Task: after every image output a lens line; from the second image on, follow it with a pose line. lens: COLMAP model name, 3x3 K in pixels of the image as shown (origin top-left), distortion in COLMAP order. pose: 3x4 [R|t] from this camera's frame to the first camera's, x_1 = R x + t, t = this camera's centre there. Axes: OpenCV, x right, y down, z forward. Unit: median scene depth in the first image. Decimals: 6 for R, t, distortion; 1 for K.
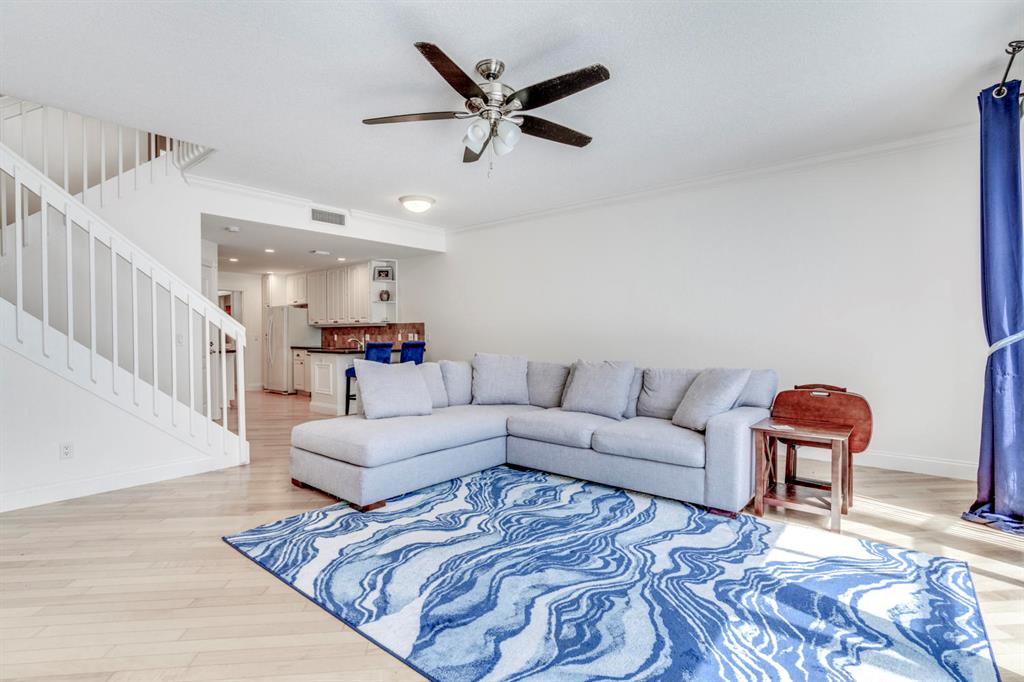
lens RADIAL K [[488.5, 0, 508.6], [0, 488.5, 341.4], [0, 0, 1]] dist [-0.015856, 0.001196]
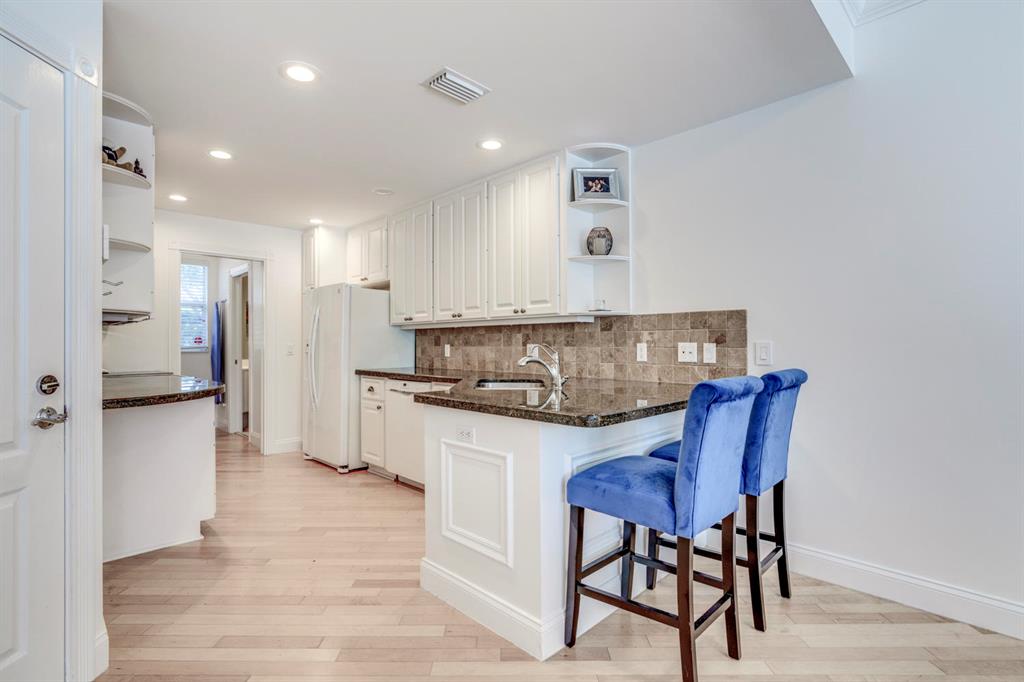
lens RADIAL K [[488.5, 0, 508.6], [0, 488.5, 341.4], [0, 0, 1]] dist [-0.015856, 0.001196]
pose [[0.994923, 0.001859, -0.100620, -0.889867], [-0.003893, 0.999792, -0.020020, -0.027097], [0.100561, 0.020310, 0.994724, 1.921183]]
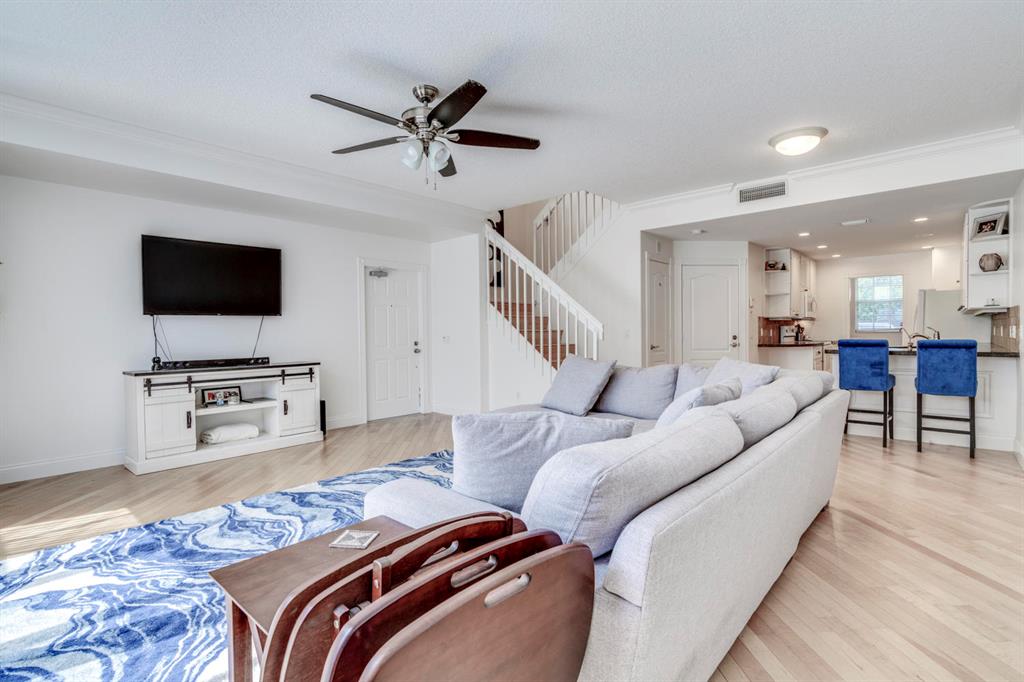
lens RADIAL K [[488.5, 0, 508.6], [0, 488.5, 341.4], [0, 0, 1]] dist [-0.015856, 0.001196]
pose [[-0.042225, 0.024803, -0.998800, 1.158396], [-0.004517, 0.999677, 0.025015, -0.024843], [0.999098, 0.005568, -0.042100, 1.333391]]
